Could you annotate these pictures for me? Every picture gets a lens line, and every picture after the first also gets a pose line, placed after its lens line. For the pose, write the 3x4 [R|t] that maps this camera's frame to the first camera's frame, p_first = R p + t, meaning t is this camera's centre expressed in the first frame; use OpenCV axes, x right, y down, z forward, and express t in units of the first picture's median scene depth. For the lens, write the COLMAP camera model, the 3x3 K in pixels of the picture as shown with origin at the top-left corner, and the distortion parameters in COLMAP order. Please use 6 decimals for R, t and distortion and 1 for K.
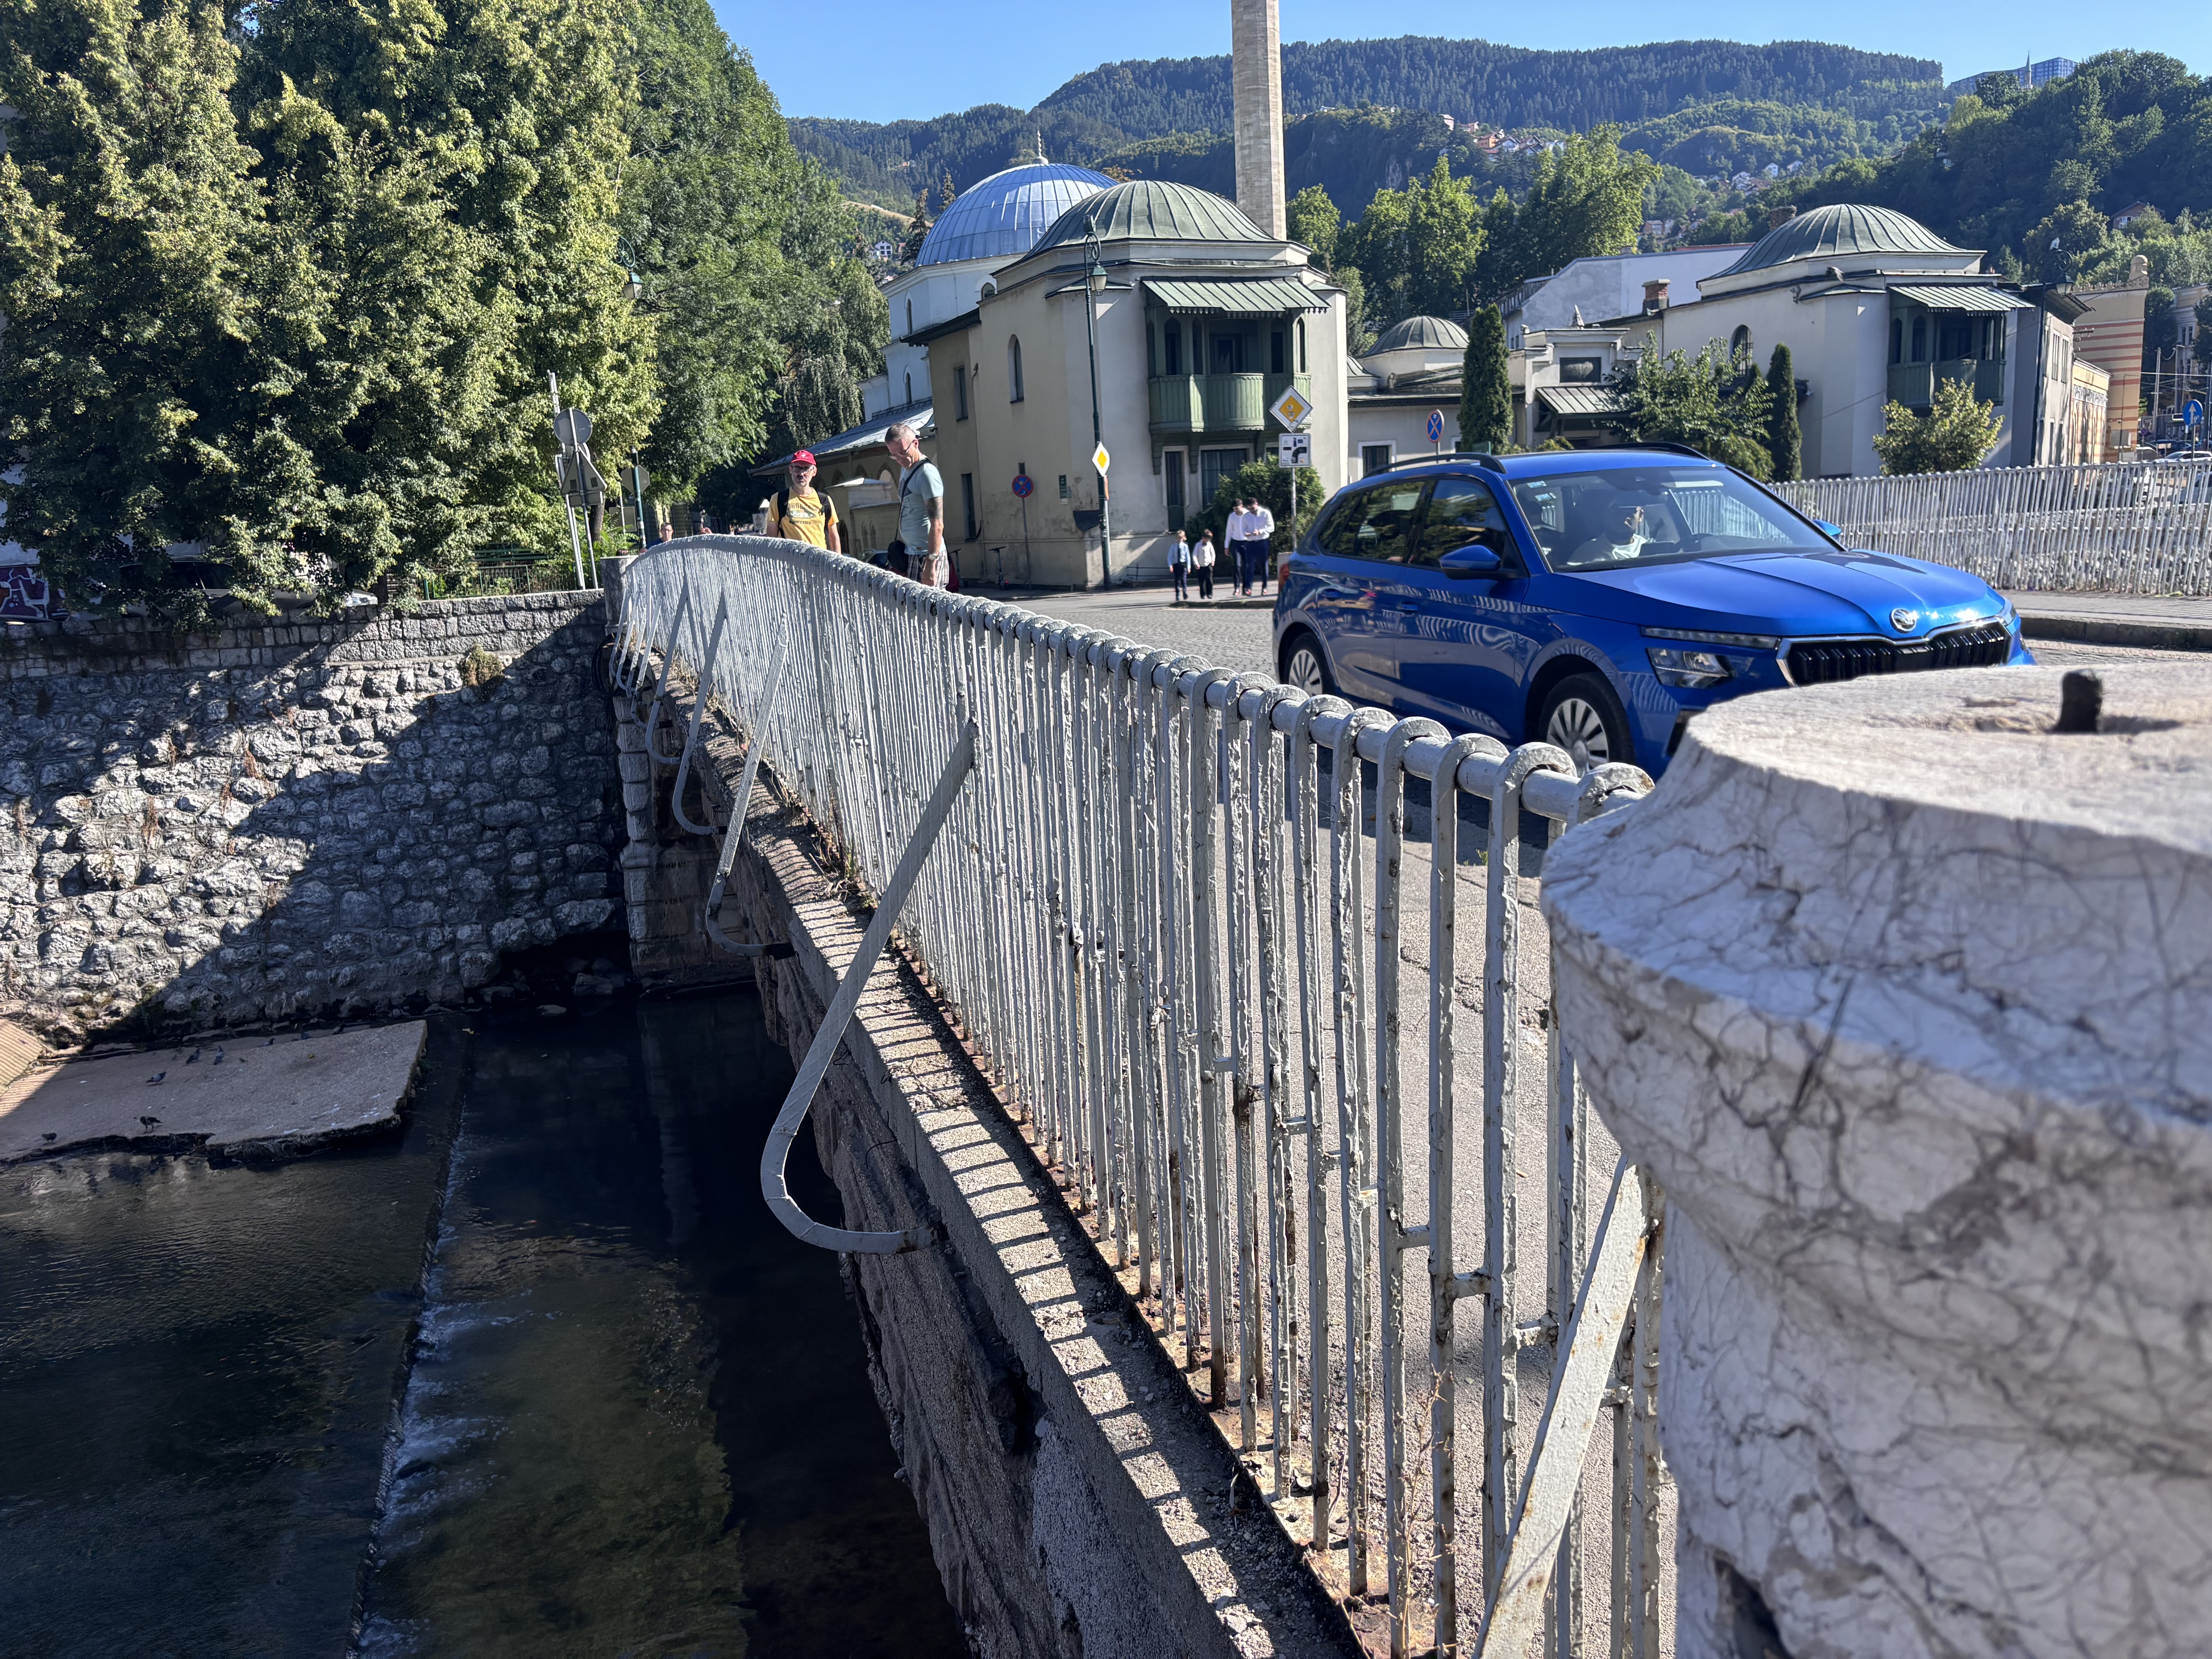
lens RADIAL K [[1673.5, 0, 1106.0], [0, 1673.5, 829.5], [0, 0, 1]] dist [0.014521, -0.005879]
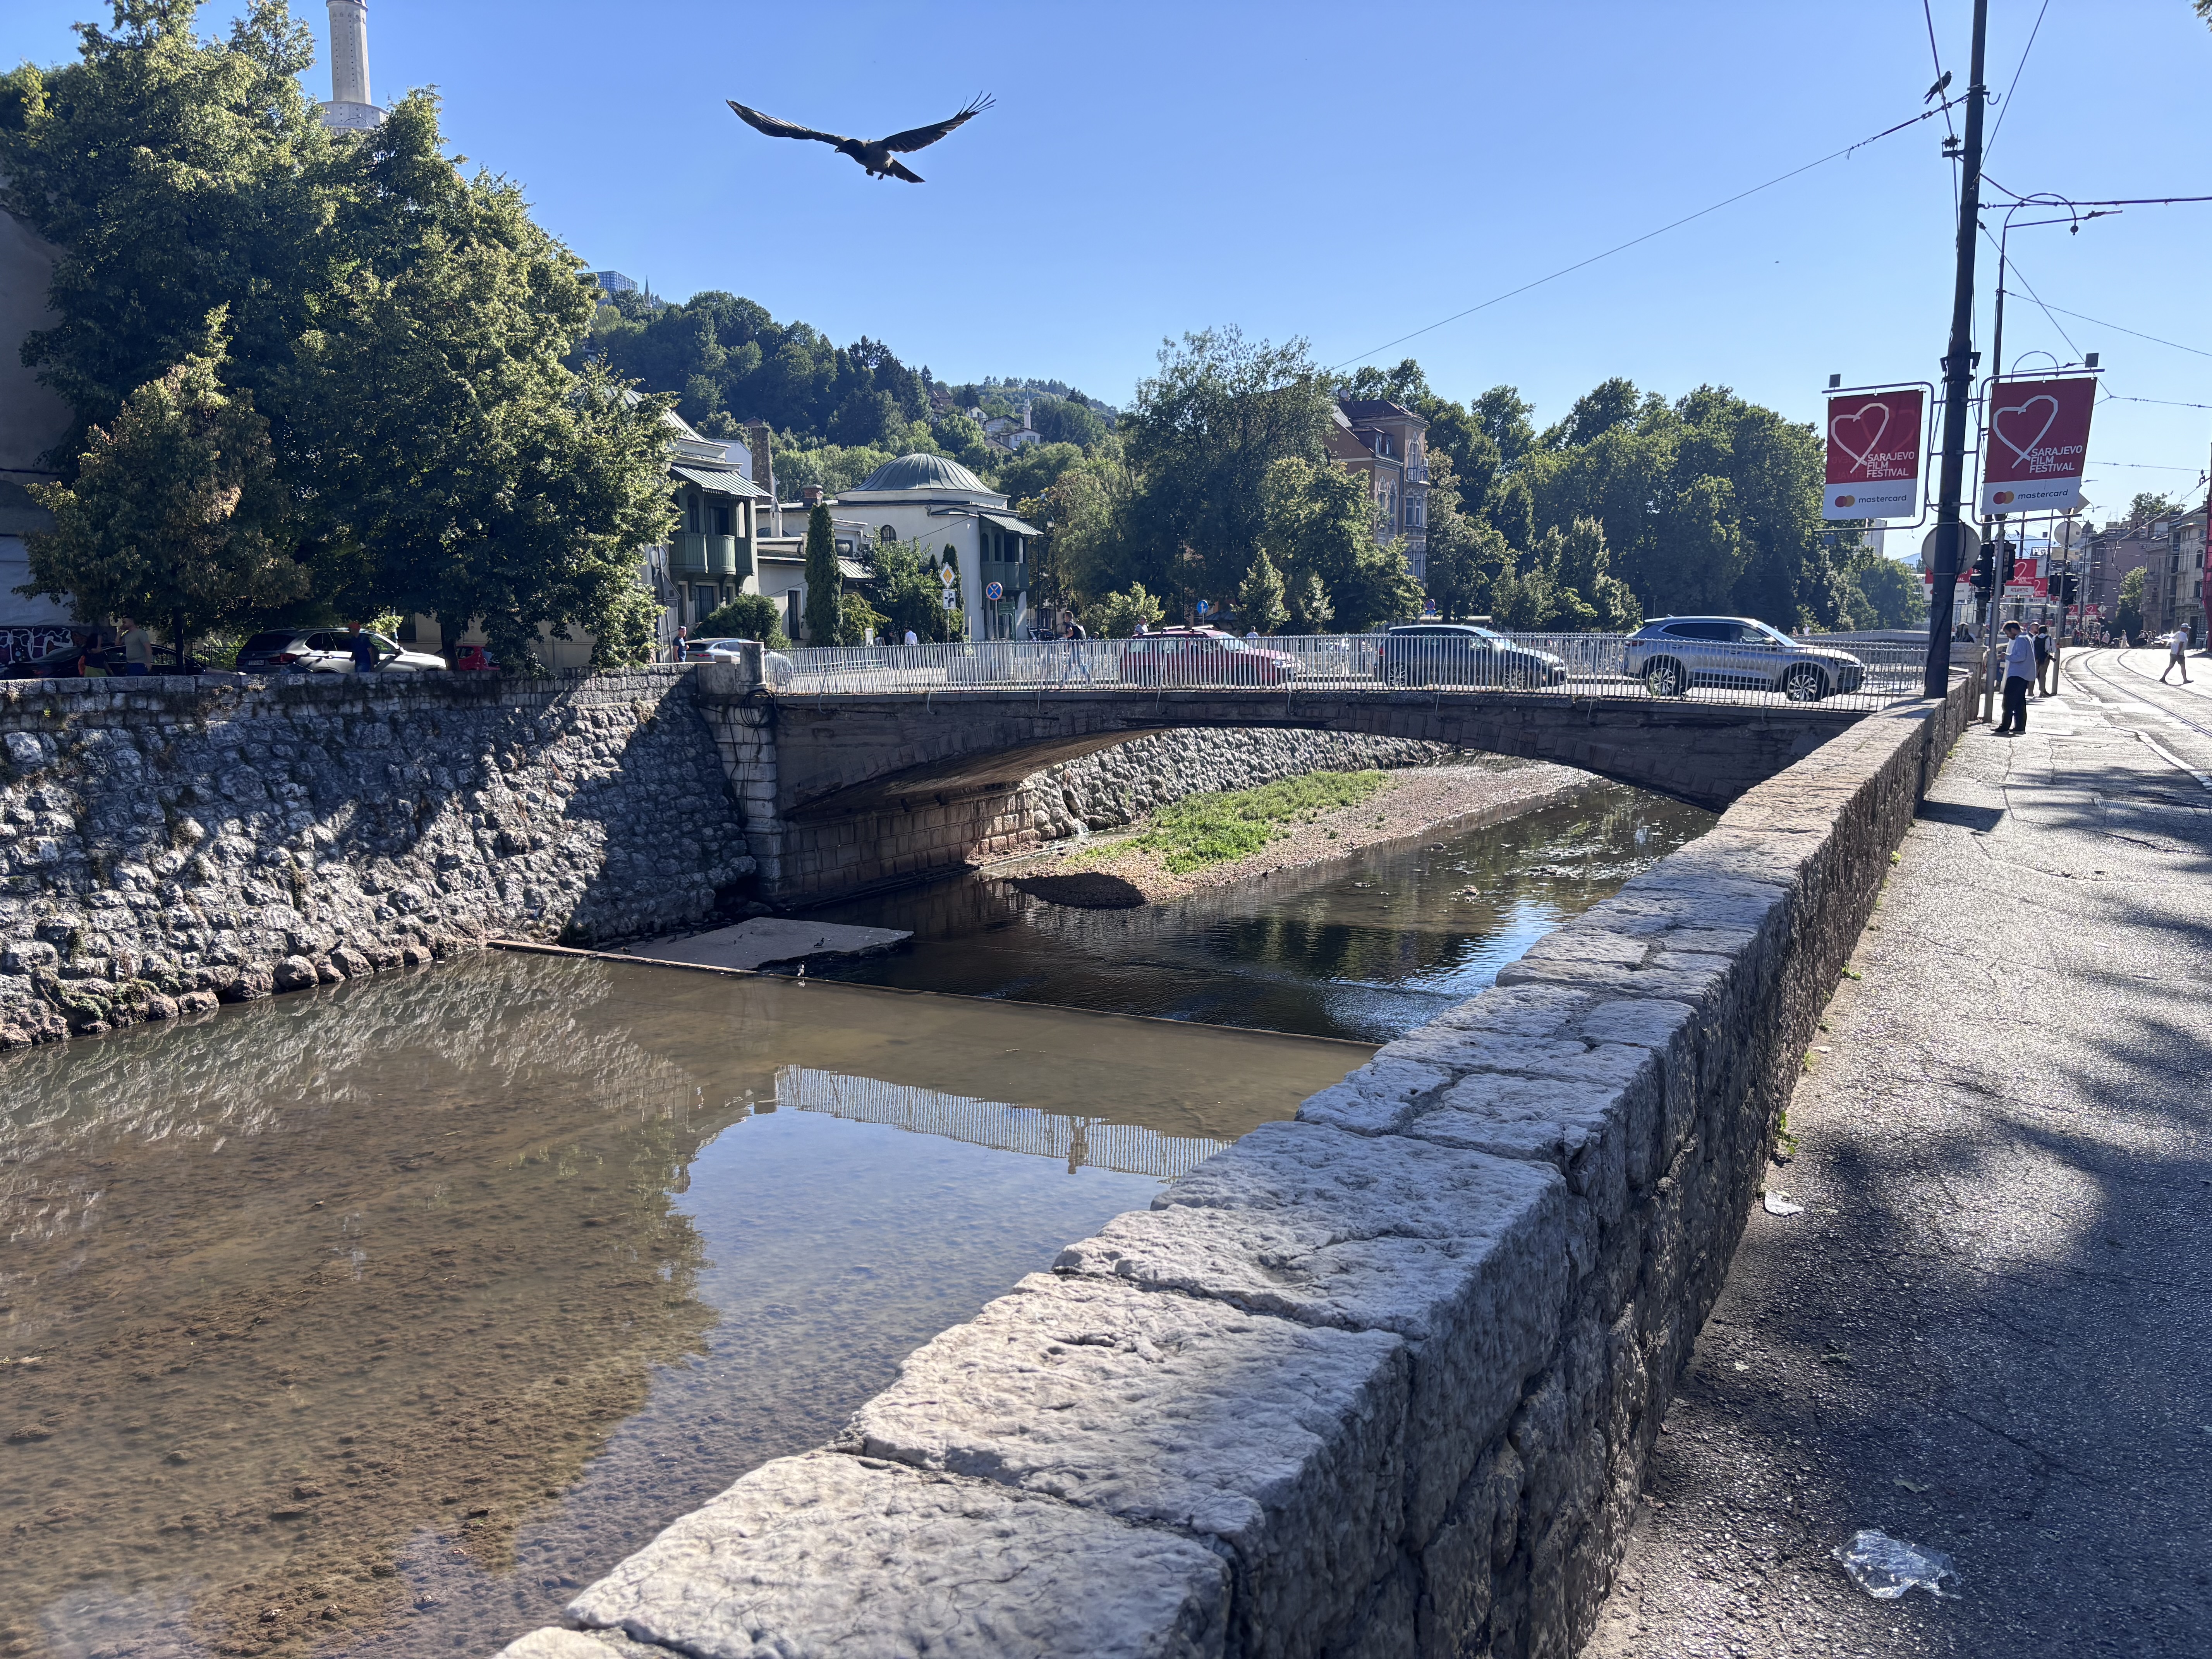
lens RADIAL K [[1679.5, 0, 1106.0], [0, 1679.5, 829.5], [0, 0, 1]] dist [0.076624, -0.097810]
pose [[0.702749, -0.034309, 0.710611, -1.219855], [0.093902, 0.994571, -0.044844, 0.122635], [-0.705214, 0.098242, 0.702155, -0.367448]]
